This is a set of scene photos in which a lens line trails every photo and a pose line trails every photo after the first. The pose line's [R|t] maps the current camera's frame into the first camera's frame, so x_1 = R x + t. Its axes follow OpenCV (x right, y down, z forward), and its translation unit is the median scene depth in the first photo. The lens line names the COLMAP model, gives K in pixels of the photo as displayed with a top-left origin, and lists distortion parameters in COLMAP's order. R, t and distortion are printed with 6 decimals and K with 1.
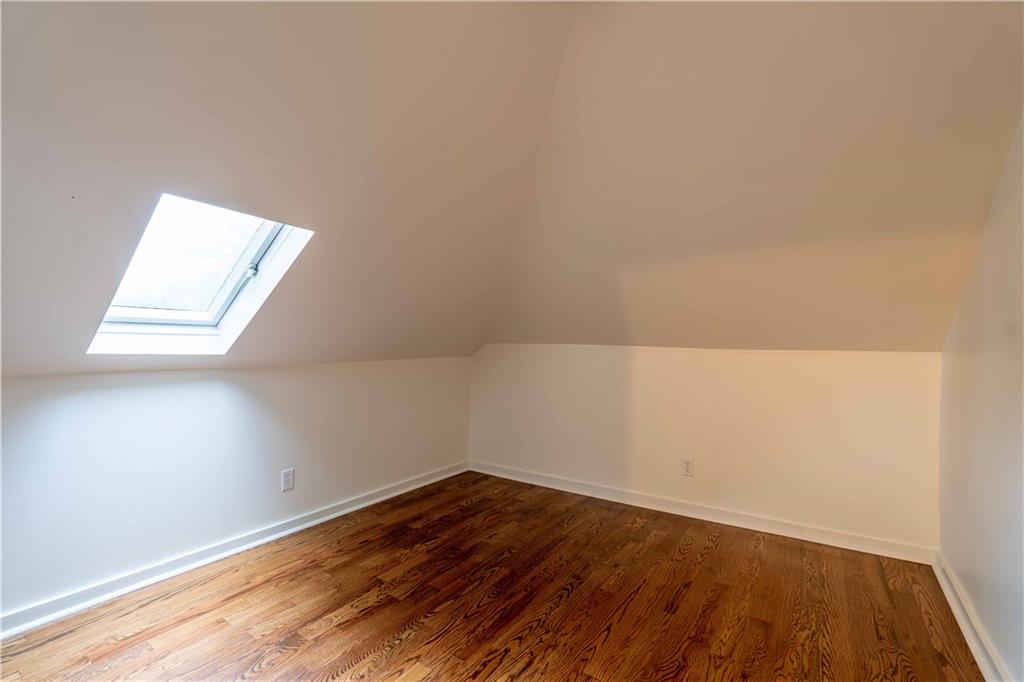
lens RADIAL K [[464.6, 0, 510.2], [0, 464.6, 342.0], [0, 0, 1]] dist [-0.000754, -0.000019]
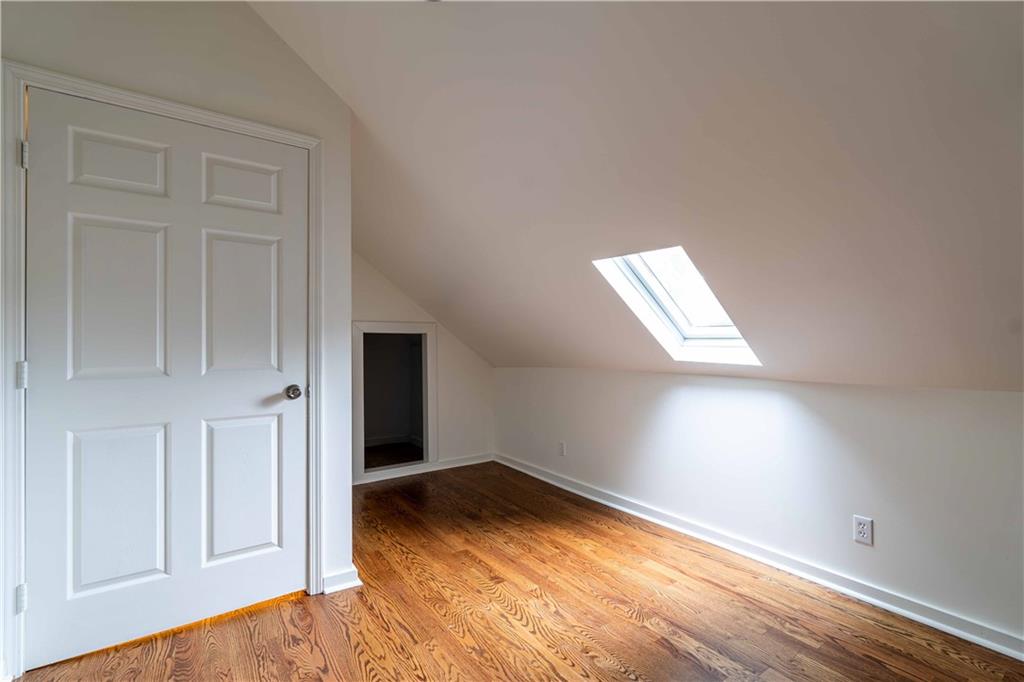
lens RADIAL K [[464.6, 0, 509.9], [0, 464.6, 343.3], [0, 0, 1]] dist [-0.000754, -0.000019]
pose [[-0.374562, -0.012165, -0.927122, 0.556800], [-0.003800, 0.999926, -0.011586, -0.008525], [0.927194, -0.000817, -0.374580, 0.868220]]
